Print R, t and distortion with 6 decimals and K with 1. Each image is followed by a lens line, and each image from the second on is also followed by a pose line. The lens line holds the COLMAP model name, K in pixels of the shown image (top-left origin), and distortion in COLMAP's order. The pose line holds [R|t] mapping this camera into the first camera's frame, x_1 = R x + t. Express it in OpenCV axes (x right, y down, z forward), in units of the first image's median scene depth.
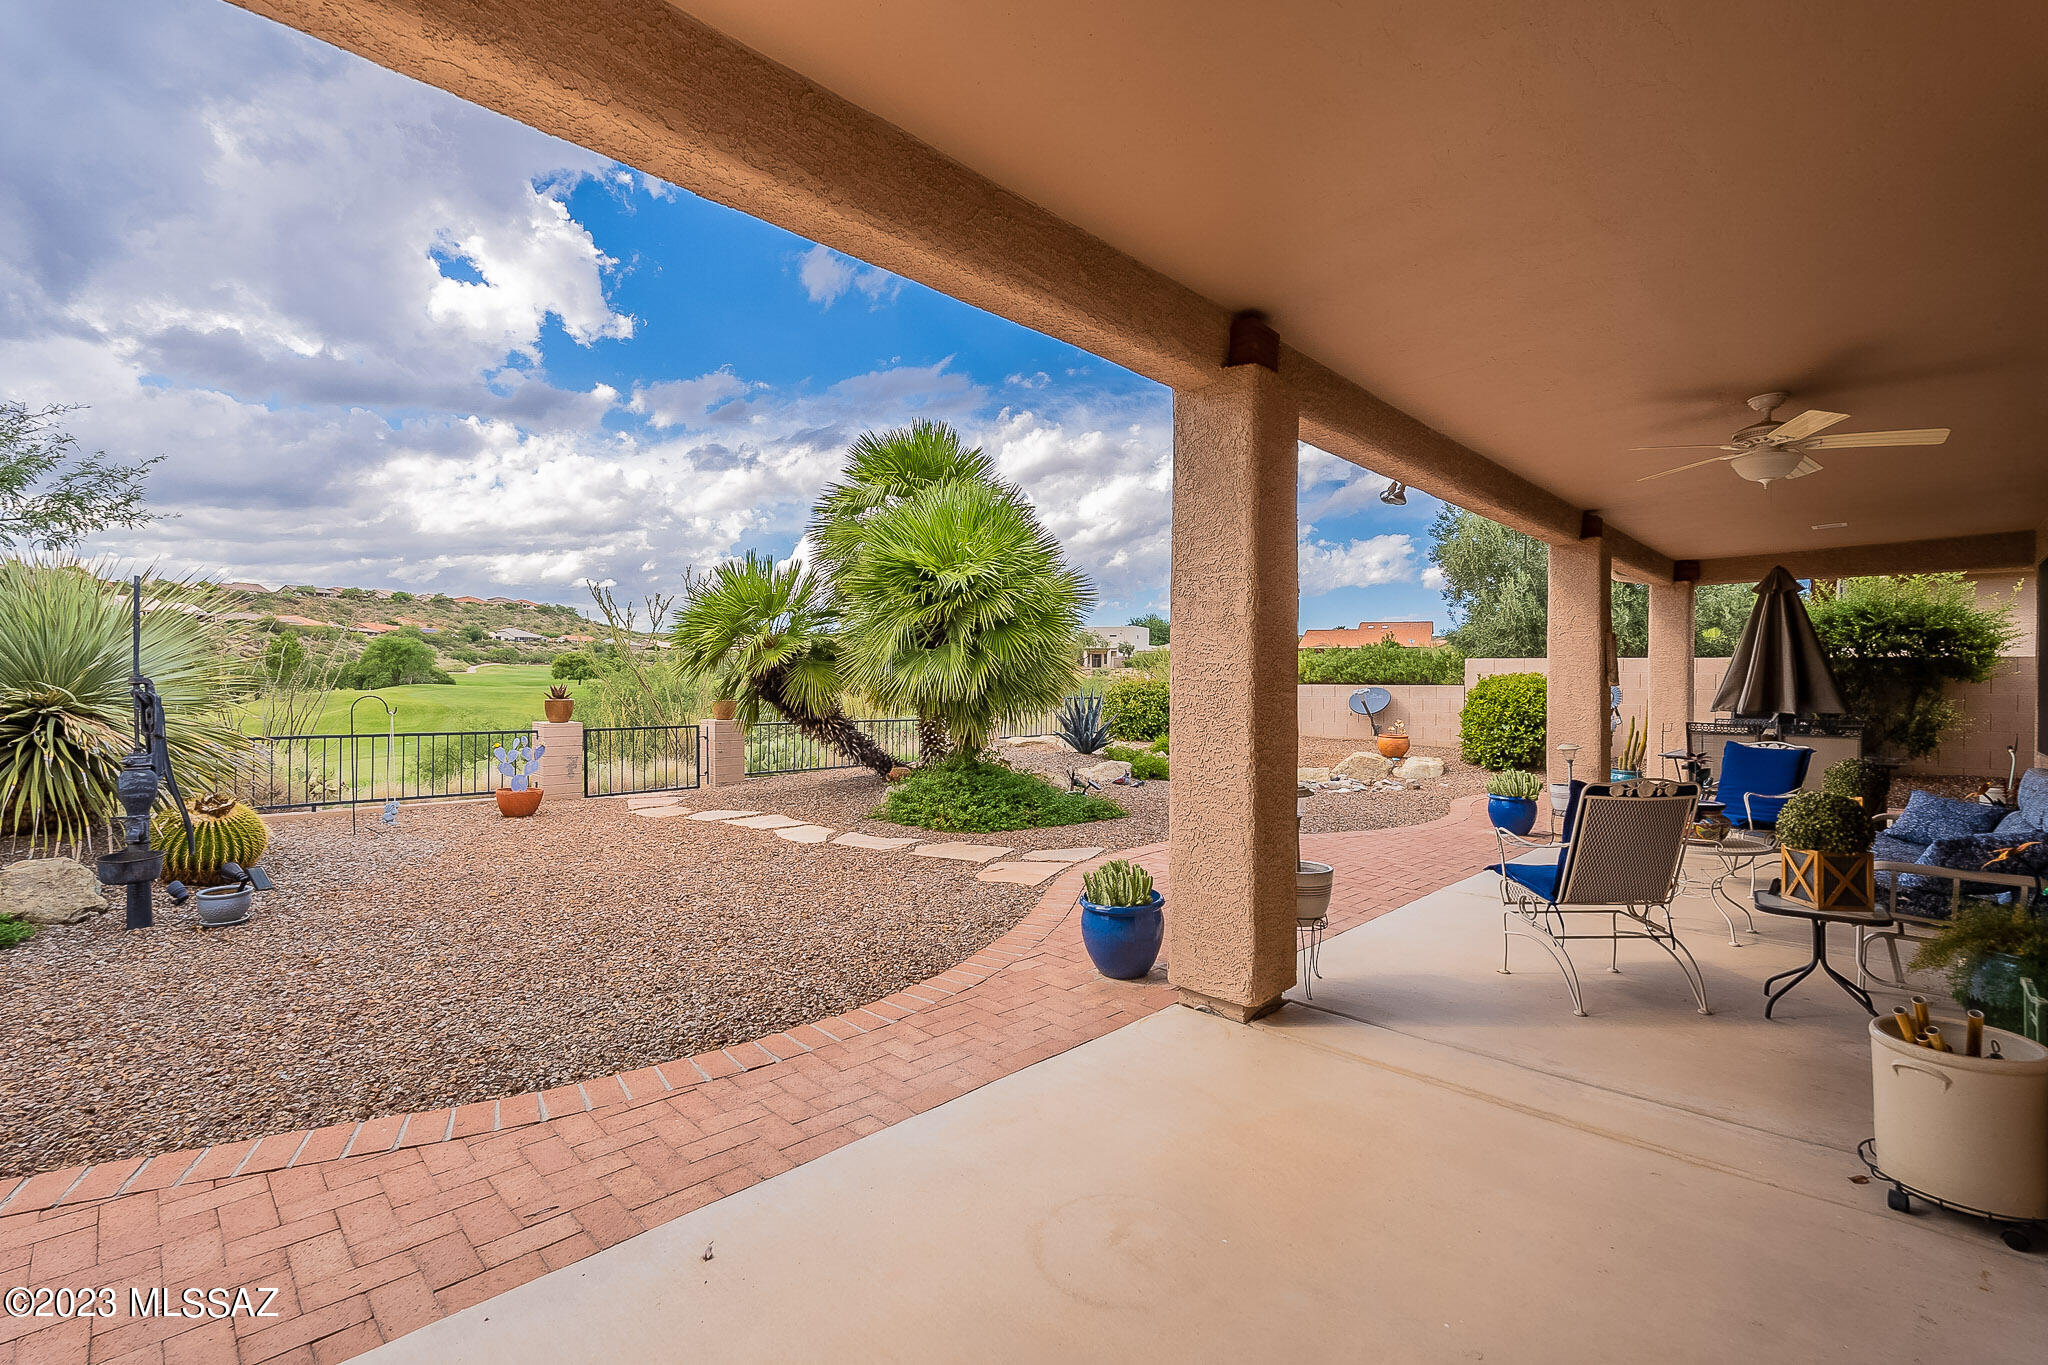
lens RADIAL K [[899.3, 0, 1025.1], [0, 899.3, 680.0], [0, 0, 1]] dist [-0.004614, 0.000859]
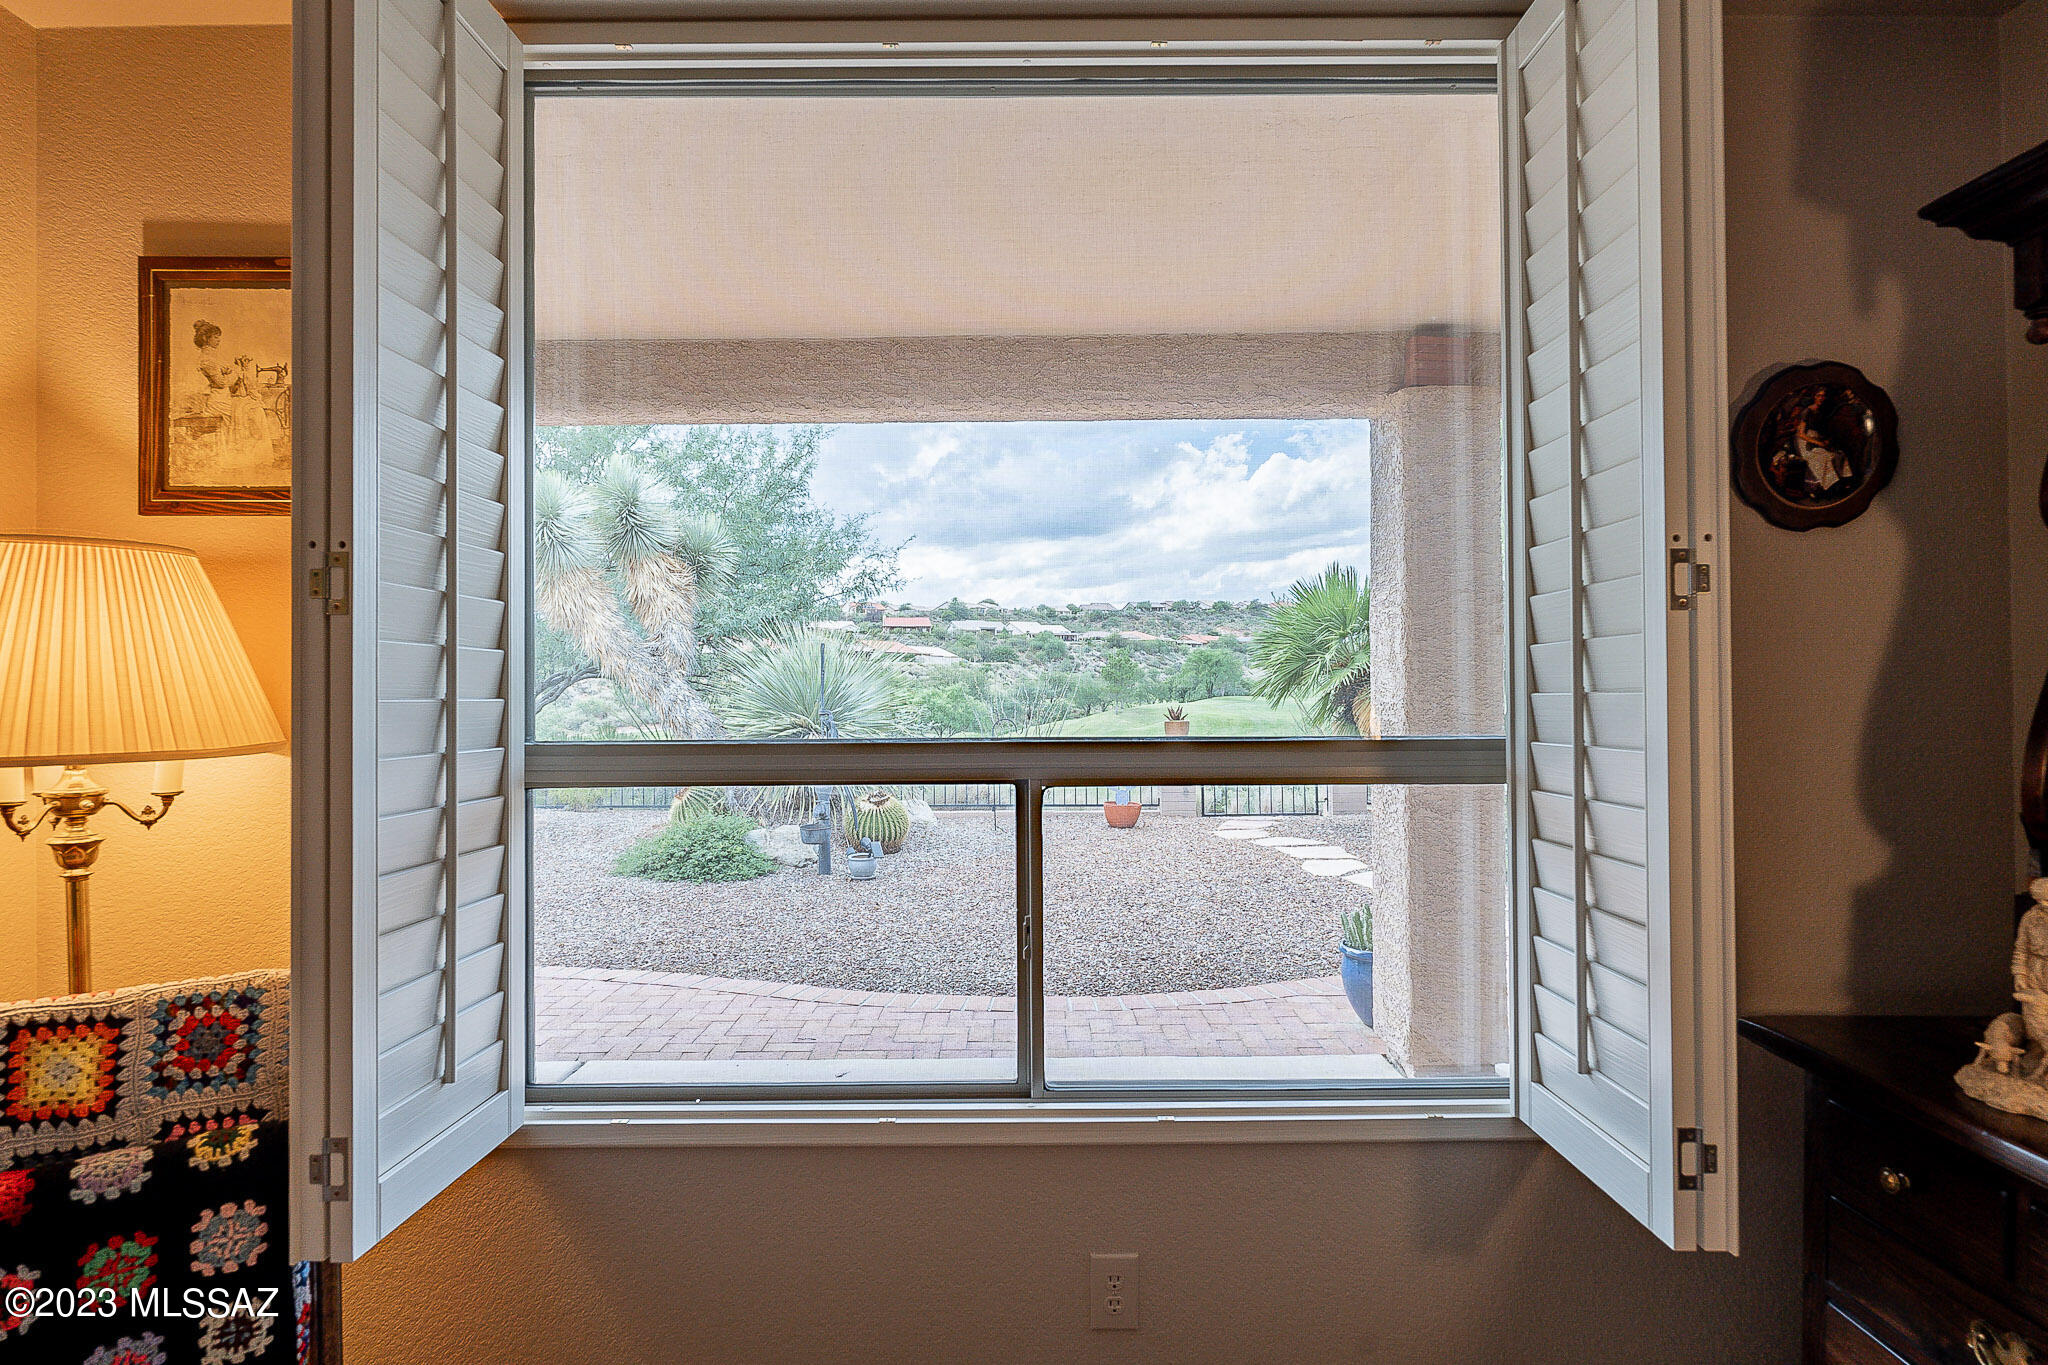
lens RADIAL K [[1110.2, 0, 1018.2], [0, 1110.2, 679.7], [0, 0, 1]] dist [-0.005872, -0.001144]
pose [[0.702609, -0.018854, -0.711326, 0.574190], [0.013376, 0.999822, -0.013289, -0.023575], [0.711451, -0.000178, 0.702736, -0.085739]]
